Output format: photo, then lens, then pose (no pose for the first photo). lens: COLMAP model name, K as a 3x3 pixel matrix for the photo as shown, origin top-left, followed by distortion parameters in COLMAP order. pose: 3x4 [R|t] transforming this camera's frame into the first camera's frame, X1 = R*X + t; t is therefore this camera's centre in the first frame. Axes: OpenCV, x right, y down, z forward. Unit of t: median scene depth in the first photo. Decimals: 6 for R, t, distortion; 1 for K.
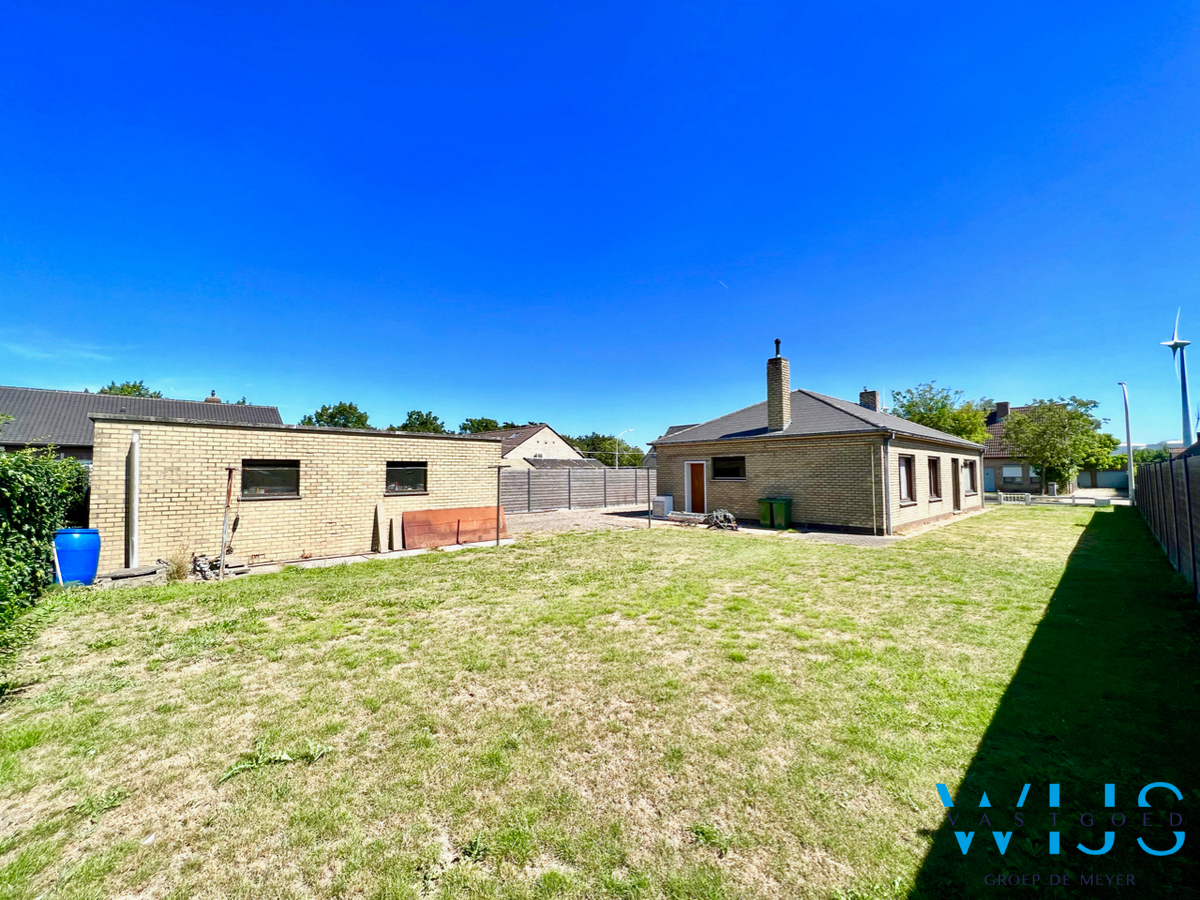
lens RADIAL K [[480.5, 0, 600.0], [0, 480.5, 450.0], [0, 0, 1]] dist [0.001059, 0.000120]
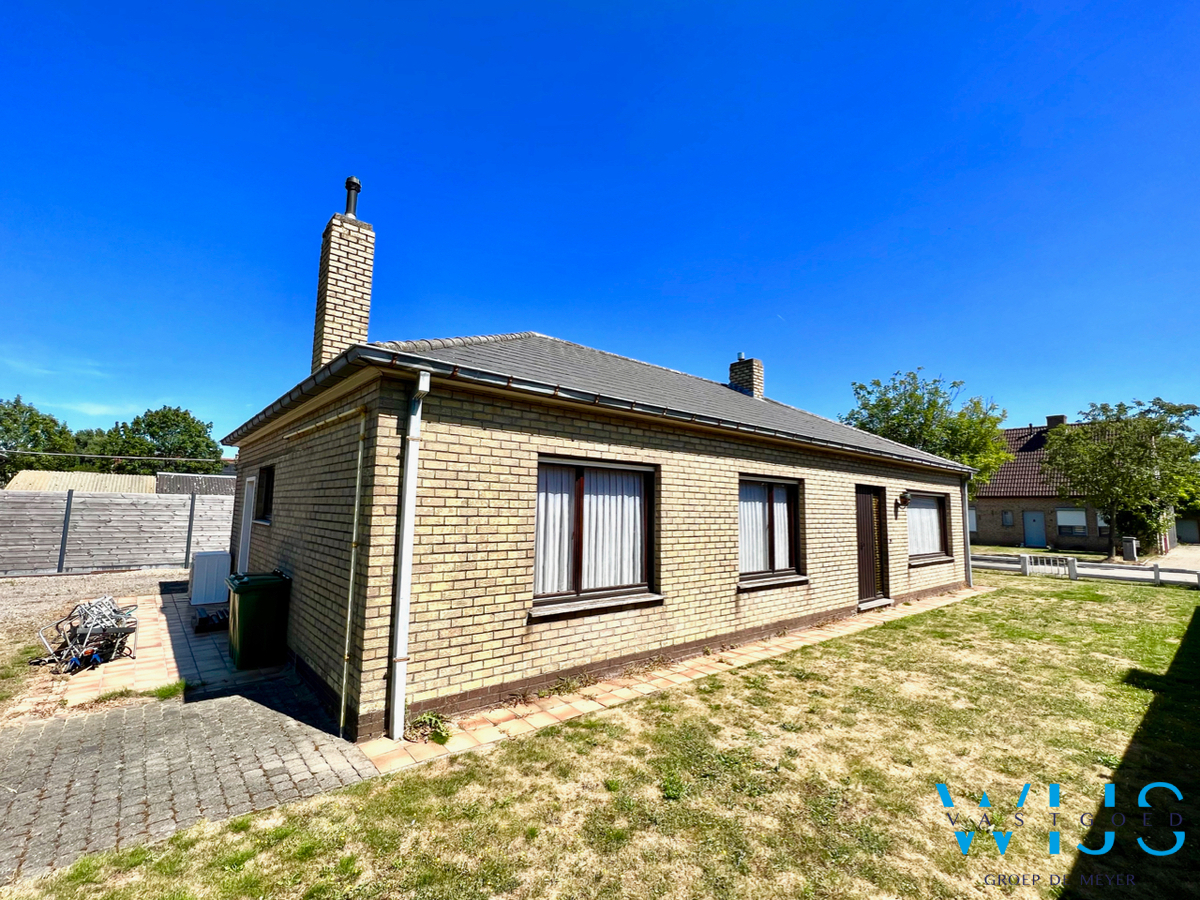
lens RADIAL K [[535.6, 0, 600.0], [0, 535.6, 450.0], [0, 0, 1]] dist [0.000316, 0.000212]
pose [[0.998711, 0.017675, -0.047572, 0.300376], [-0.020518, 0.997990, -0.059961, 0.011531], [0.046416, 0.060859, 0.997067, 0.282141]]
